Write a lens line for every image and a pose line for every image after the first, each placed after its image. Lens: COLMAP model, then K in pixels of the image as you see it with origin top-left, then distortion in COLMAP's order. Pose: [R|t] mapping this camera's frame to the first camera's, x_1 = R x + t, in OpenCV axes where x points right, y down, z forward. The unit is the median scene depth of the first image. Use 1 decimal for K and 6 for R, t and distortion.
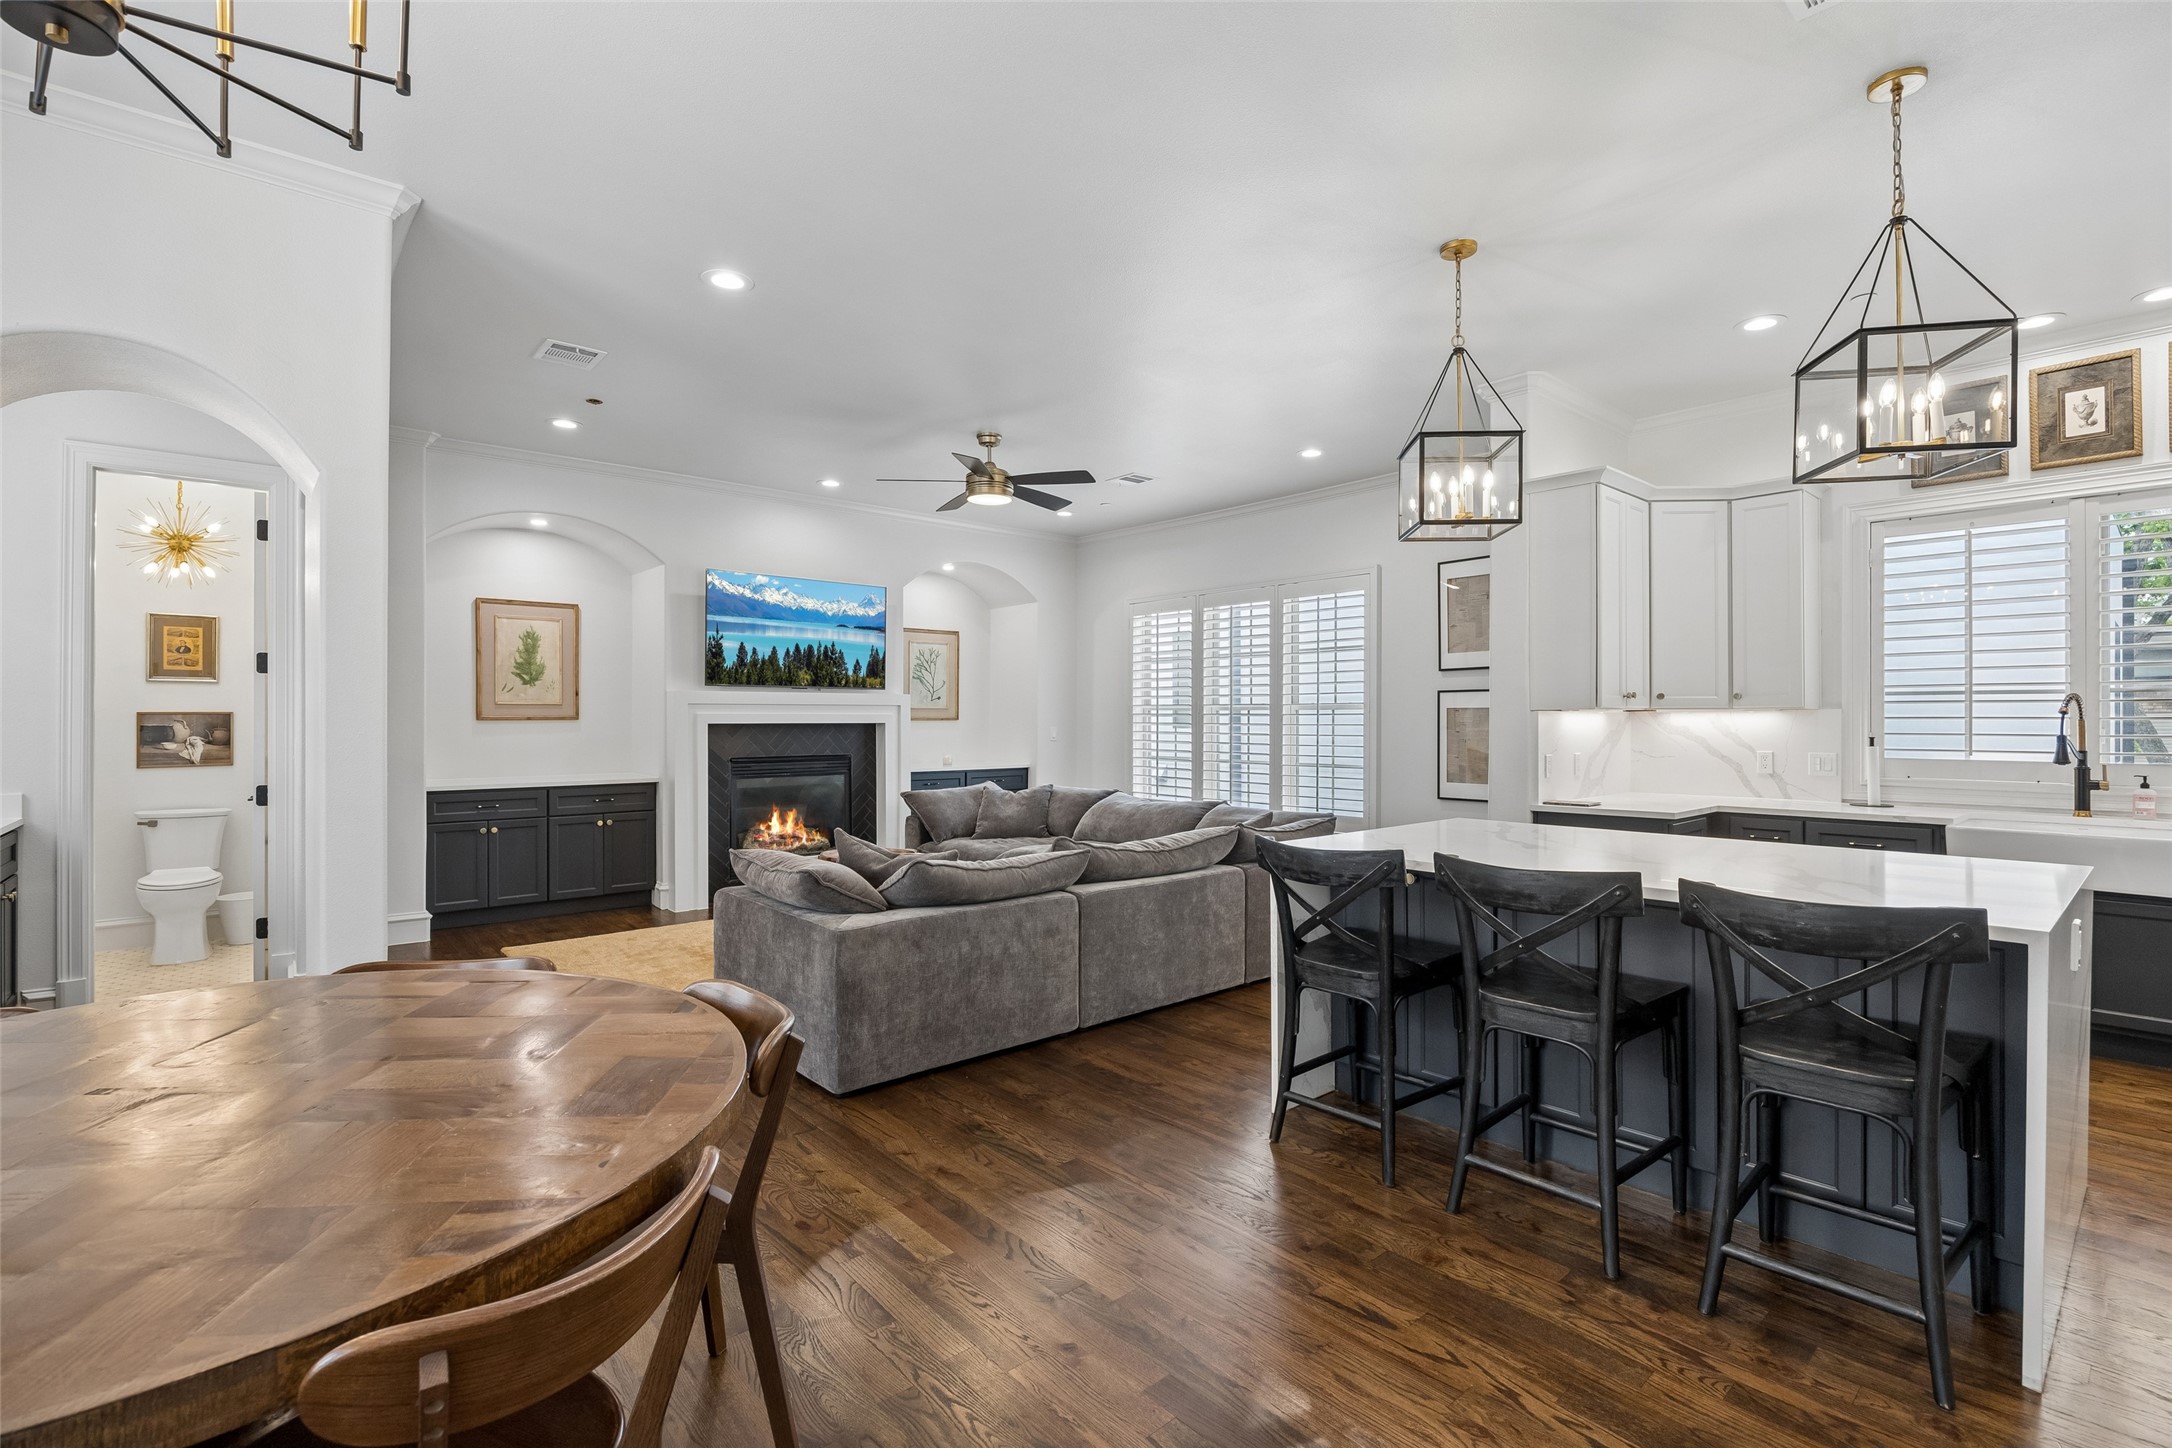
lens RADIAL K [[958.8, 0, 1094.1], [0, 958.8, 707.9], [0, 0, 1]] dist [-0.003280, -0.000508]
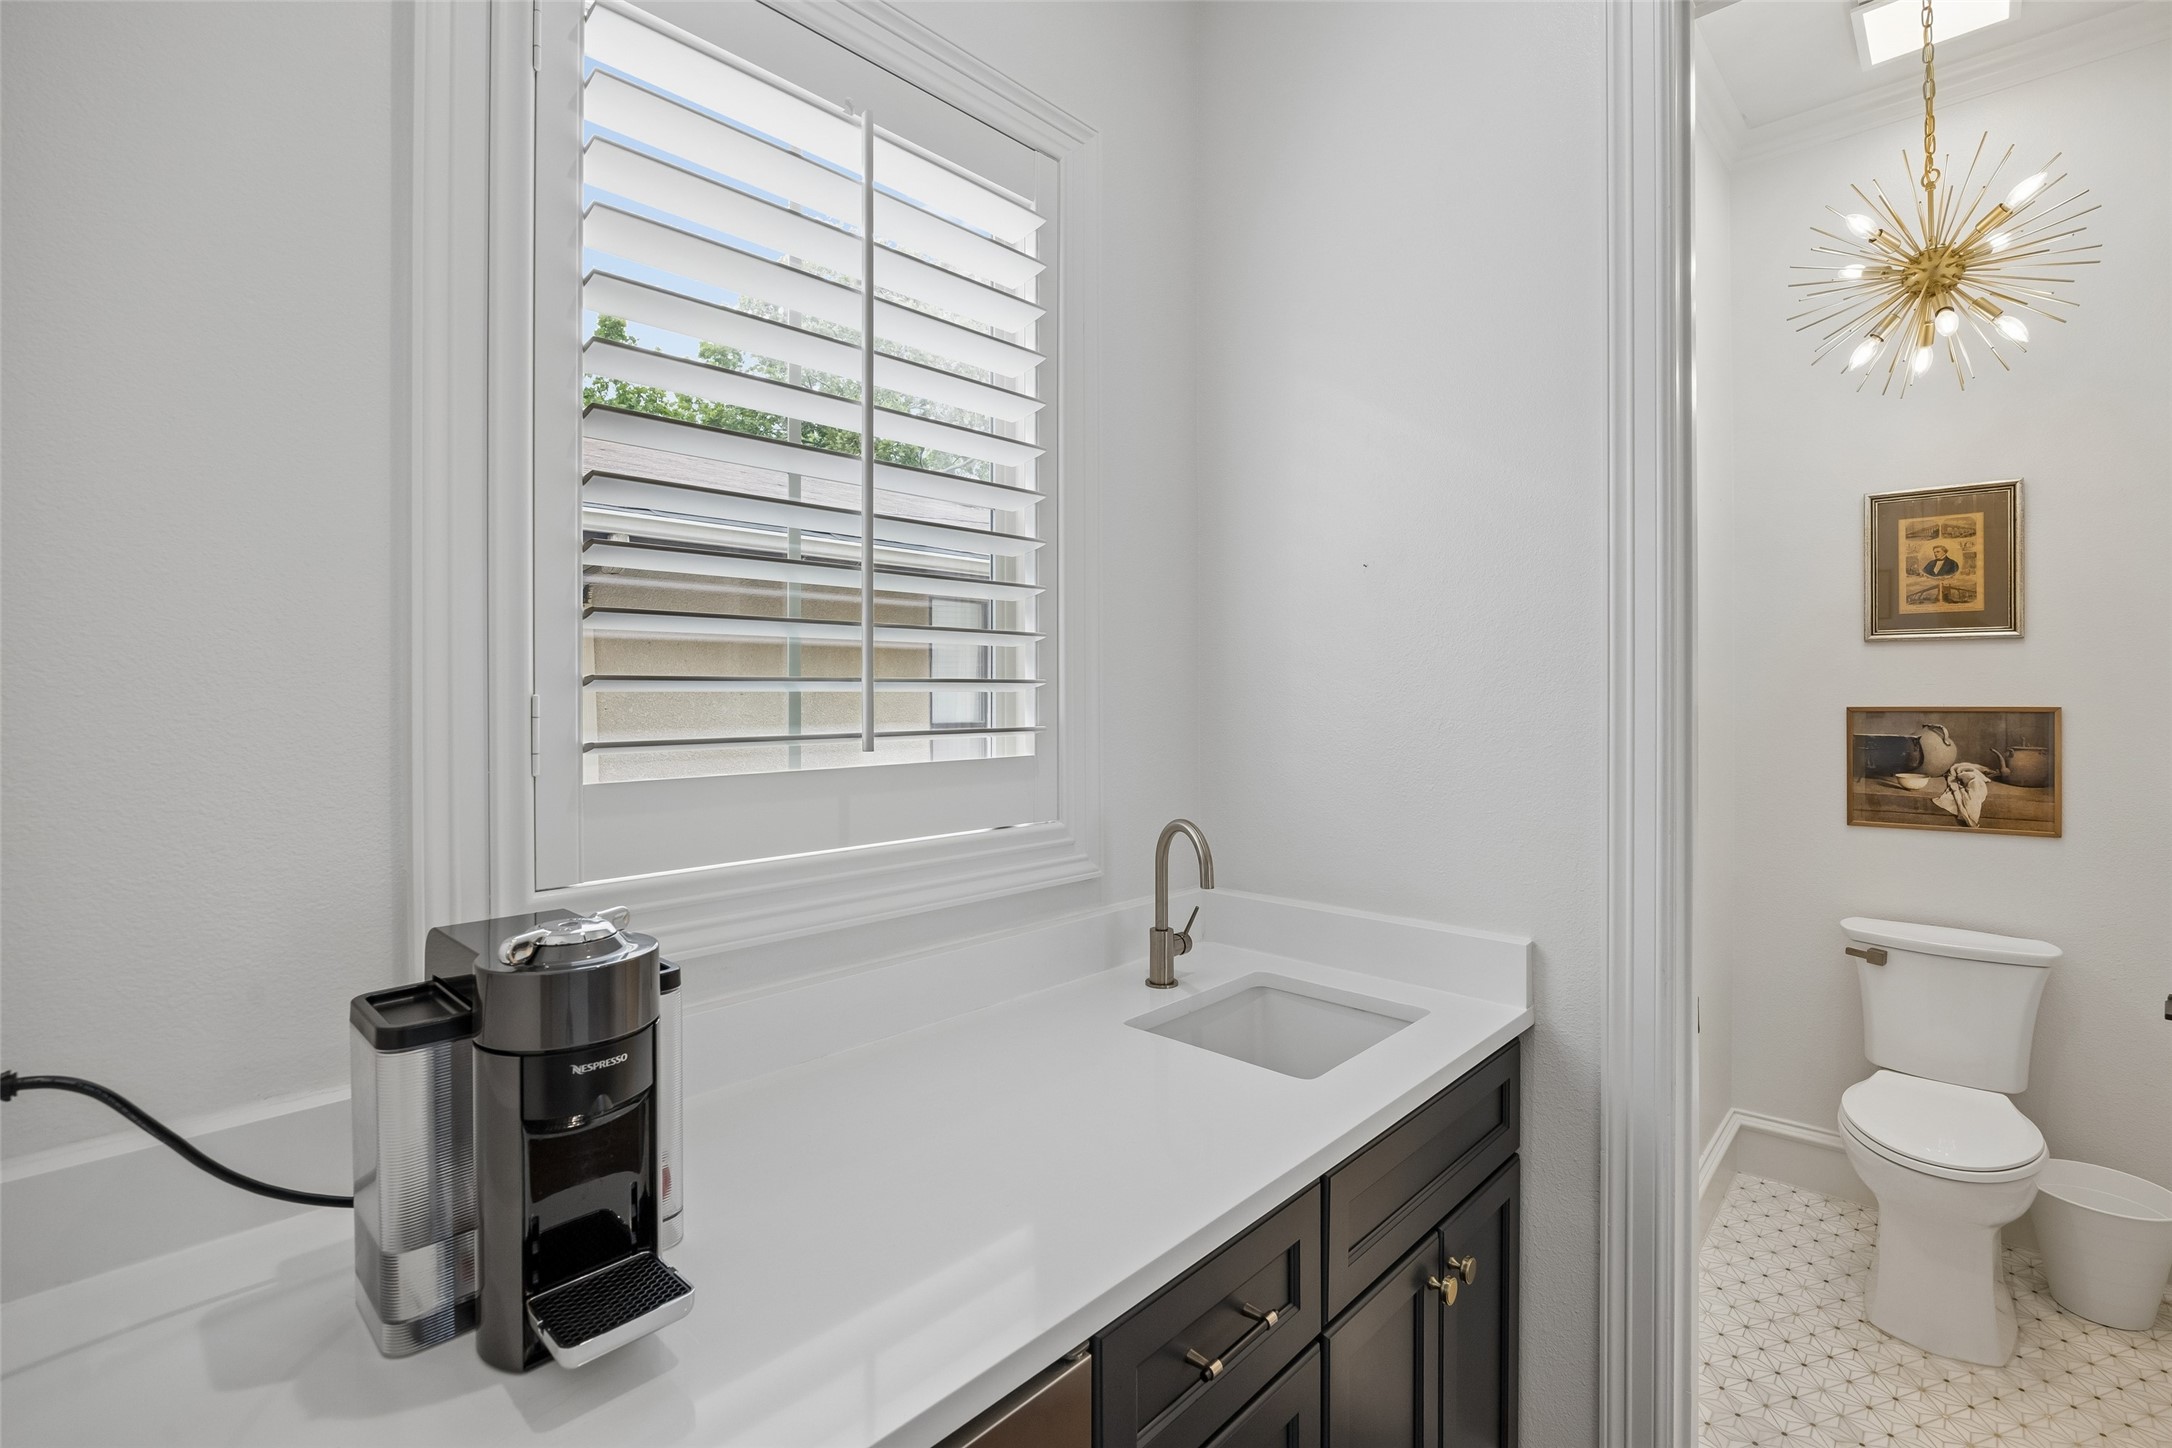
lens RADIAL K [[989.6, 0, 1083.5], [0, 989.6, 708.4], [0, 0, 1]] dist [-0.001458, 0.000130]
pose [[0.099982, 0.003810, -0.994982, -0.380452], [0.013029, 0.999902, 0.005138, -0.001917], [0.994904, -0.013477, 0.099923, 0.395500]]
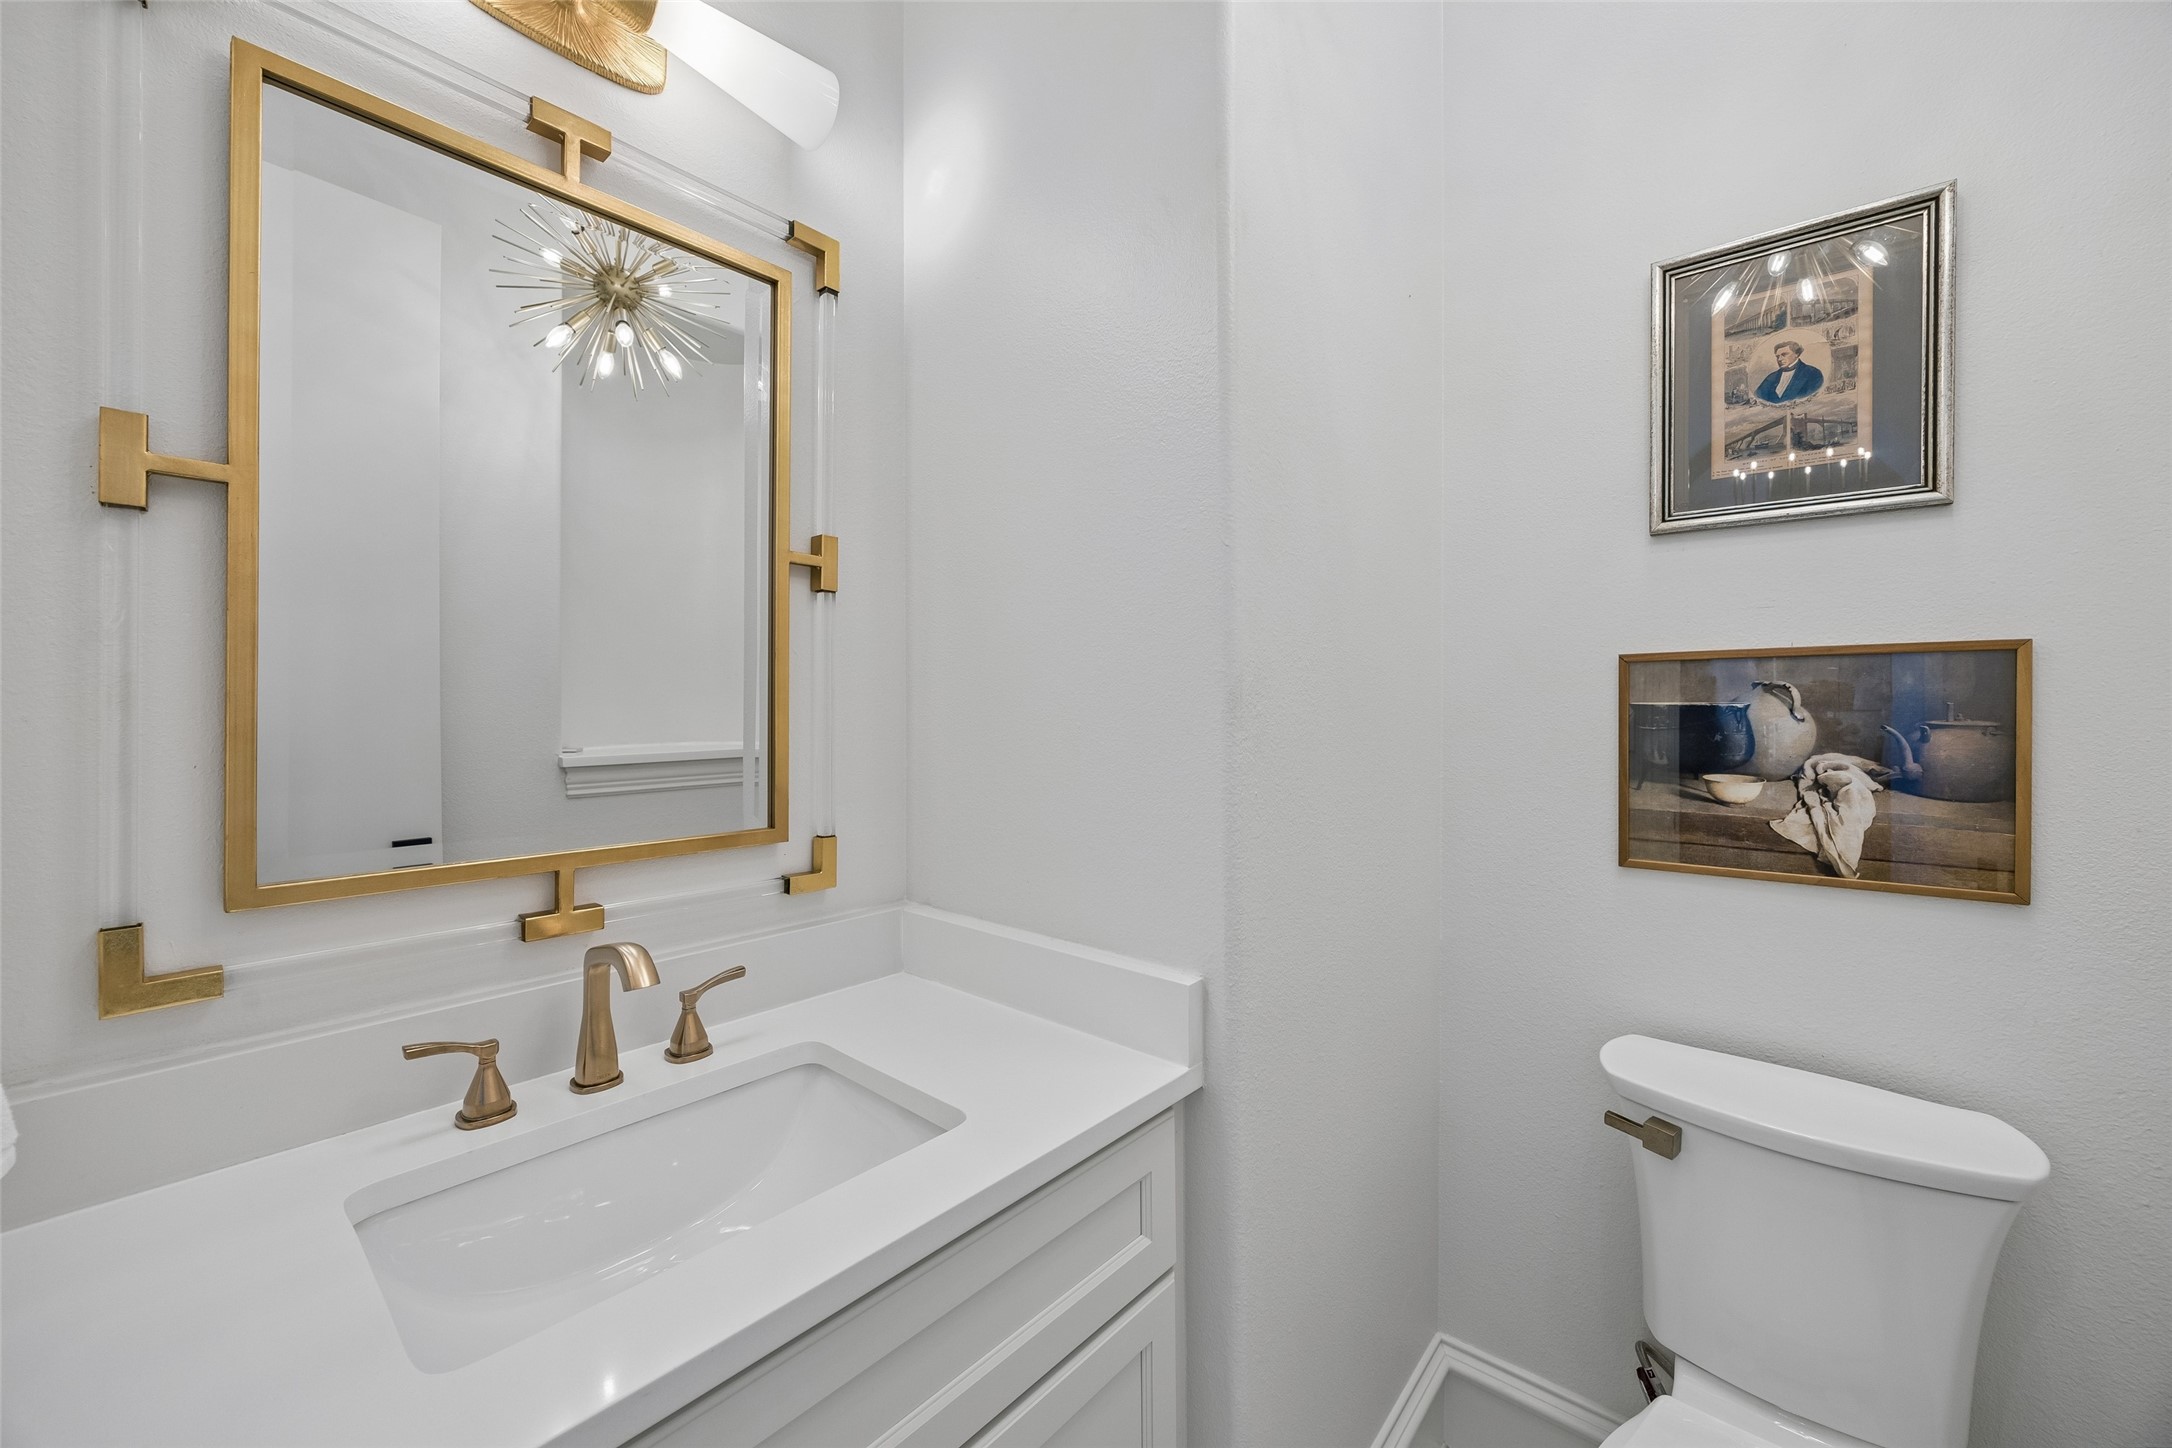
lens RADIAL K [[835.3, 0, 1086.0], [0, 835.3, 724.0], [0, 0, 1]] dist [0.005609, -0.000074]
pose [[0.143951, 0.002461, -0.989582, -0.549994], [0.004766, 0.999984, 0.003181, 0.015192], [0.989573, -0.005174, 0.143937, 0.567910]]
